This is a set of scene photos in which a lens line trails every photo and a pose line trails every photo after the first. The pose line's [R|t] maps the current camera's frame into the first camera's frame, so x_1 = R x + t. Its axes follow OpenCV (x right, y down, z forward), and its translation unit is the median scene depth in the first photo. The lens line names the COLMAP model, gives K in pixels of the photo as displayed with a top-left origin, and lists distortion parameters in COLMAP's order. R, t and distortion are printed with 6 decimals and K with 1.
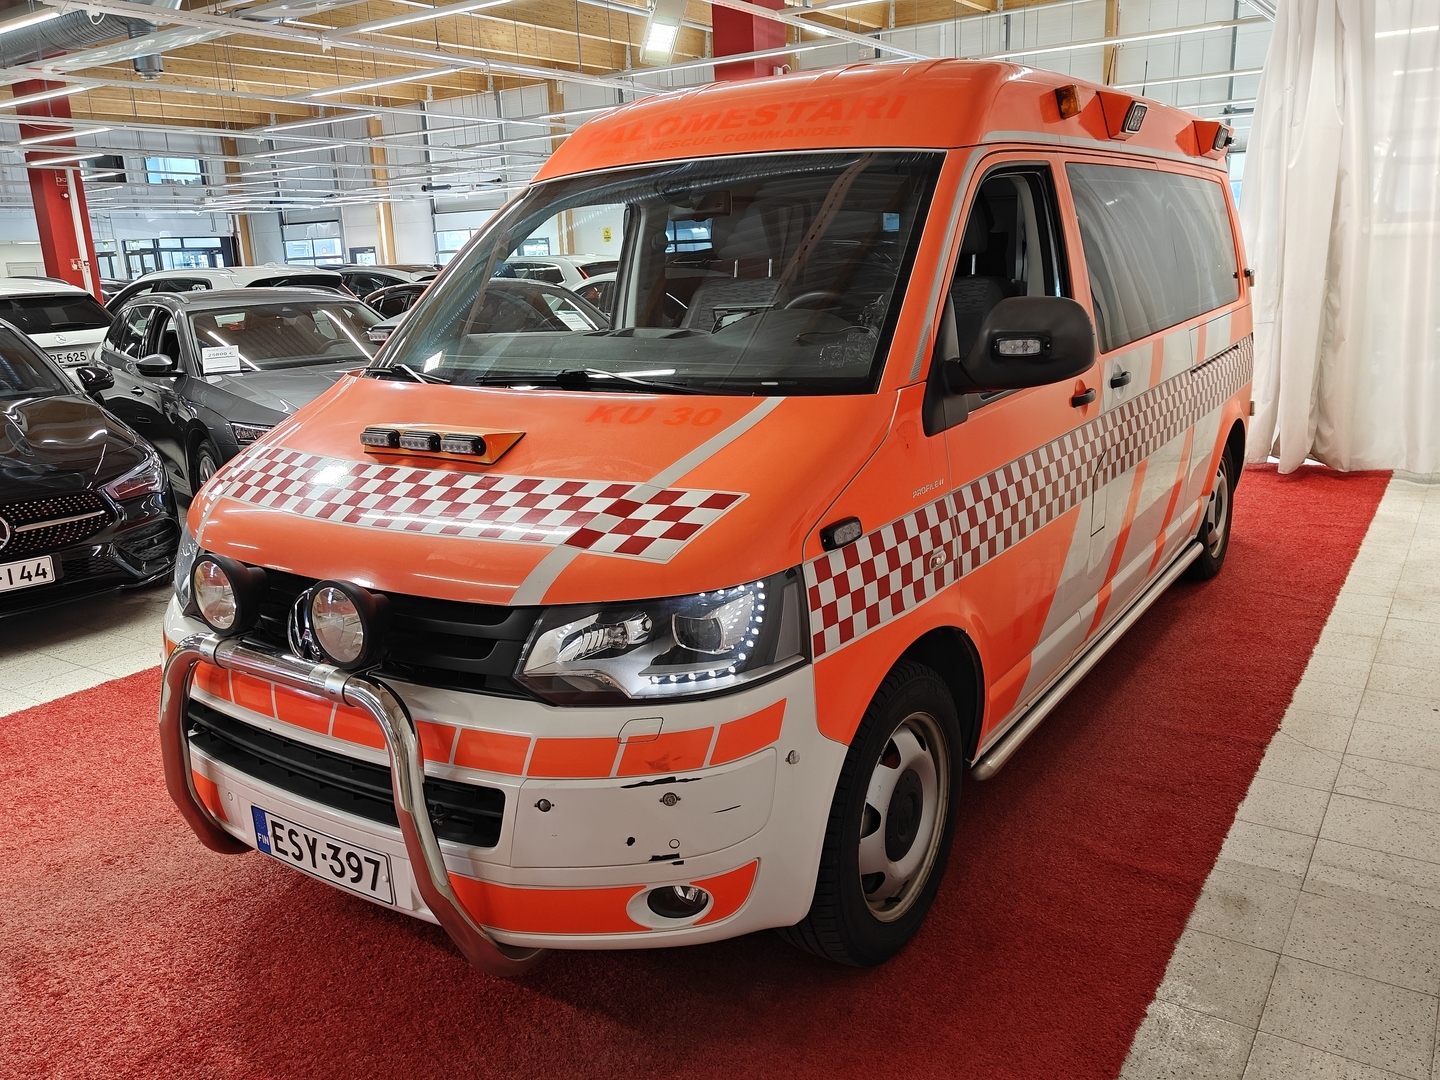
lens RADIAL K [[1136.4, 0, 720.0], [0, 1136.4, 540.0], [0, 0, 1]] dist [0.011257, -0.003350]
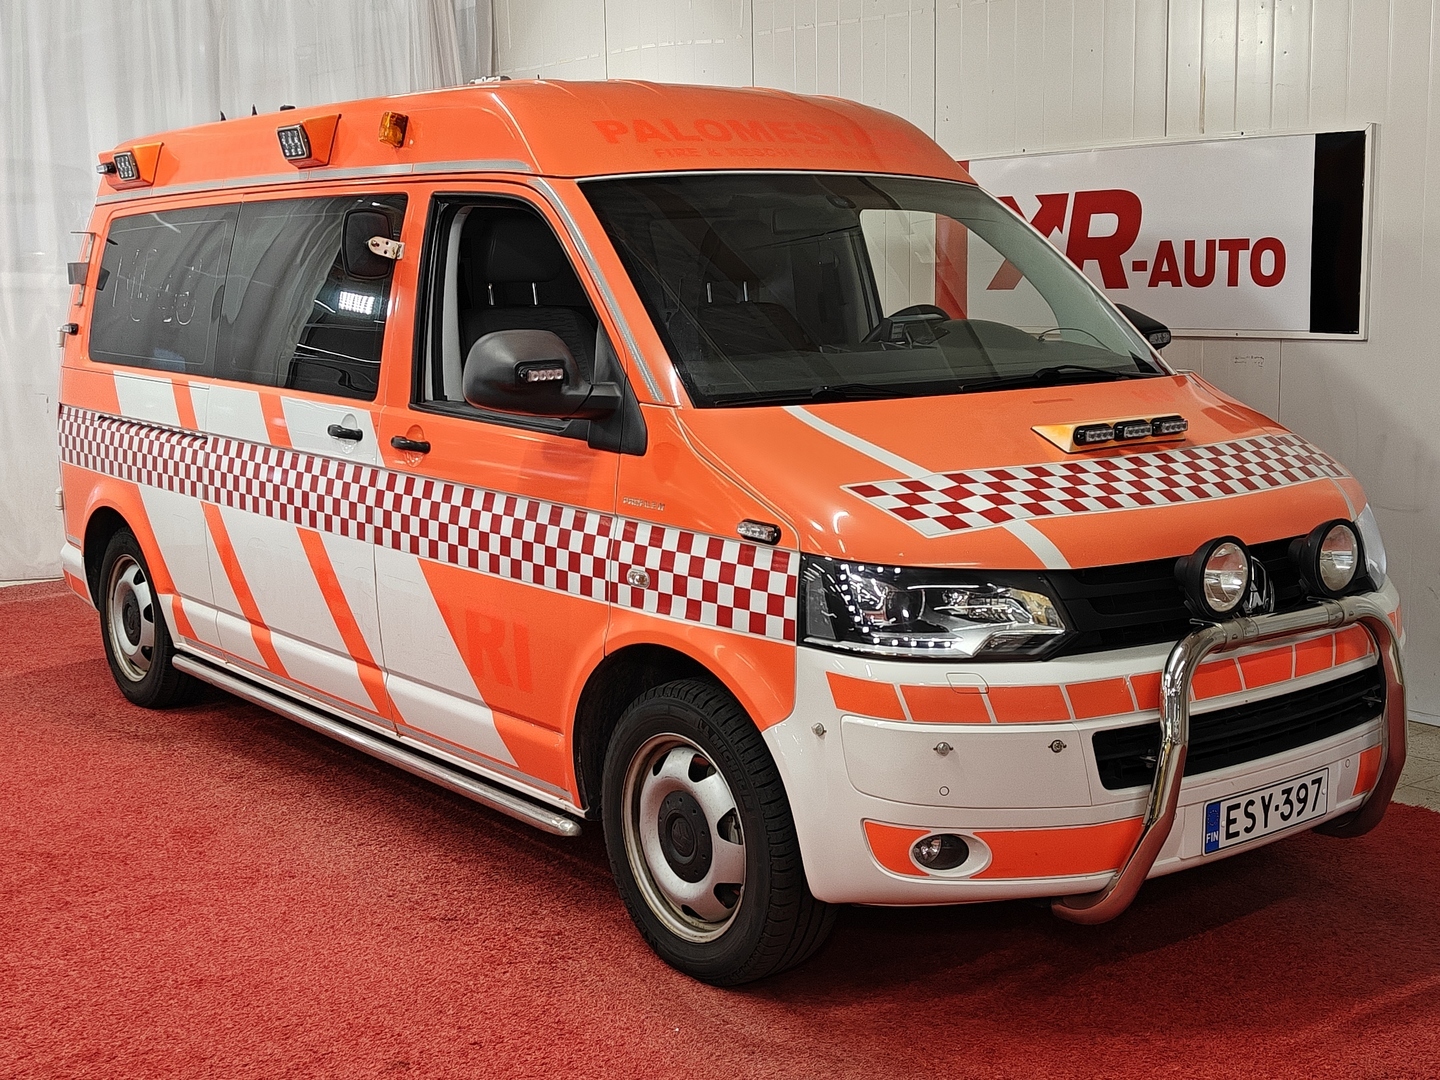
lens RADIAL K [[1786.0, 0, 720.0], [0, 1786.0, 540.0], [0, 0, 1]] dist [0.015706, -0.015775]
pose [[0.320917, -0.107769, 0.940956, -2.058046], [0.237370, 0.970948, 0.030248, -0.134163], [-0.916879, 0.213648, 0.337175, 0.872257]]
